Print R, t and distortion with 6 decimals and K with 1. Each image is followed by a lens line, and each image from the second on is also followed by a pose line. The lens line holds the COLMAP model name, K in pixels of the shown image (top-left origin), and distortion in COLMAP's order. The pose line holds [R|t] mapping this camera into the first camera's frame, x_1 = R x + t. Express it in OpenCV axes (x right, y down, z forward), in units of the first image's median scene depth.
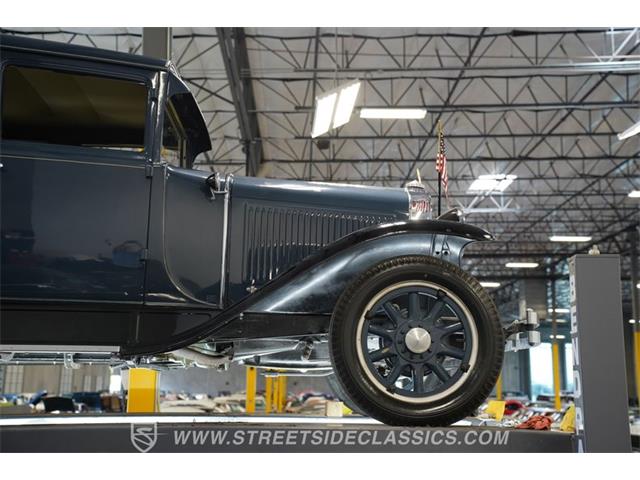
lens RADIAL K [[599.9, 0, 320.0], [0, 599.9, 240.0], [0, 0, 1]] dist [0.010602, 0.014645]
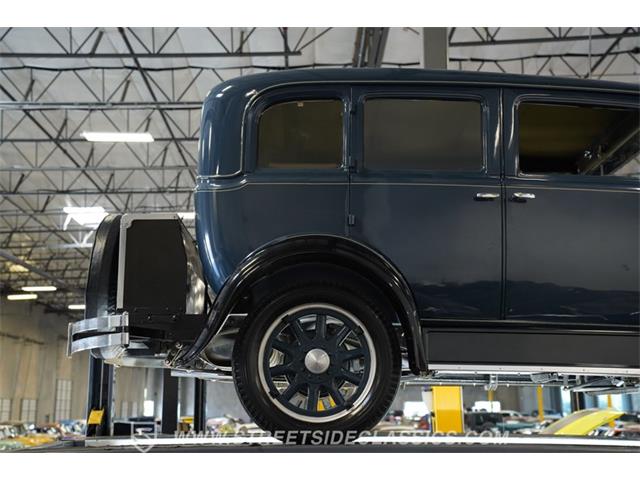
lens RADIAL K [[592.7, 0, 320.0], [0, 592.7, 240.0], [0, 0, 1]] dist [-0.007076, 0.006411]
pose [[0.999002, -0.028543, -0.034362, -0.176183], [0.027198, 0.998869, -0.038992, -0.001109], [0.035436, 0.038018, 0.998649, -0.001909]]
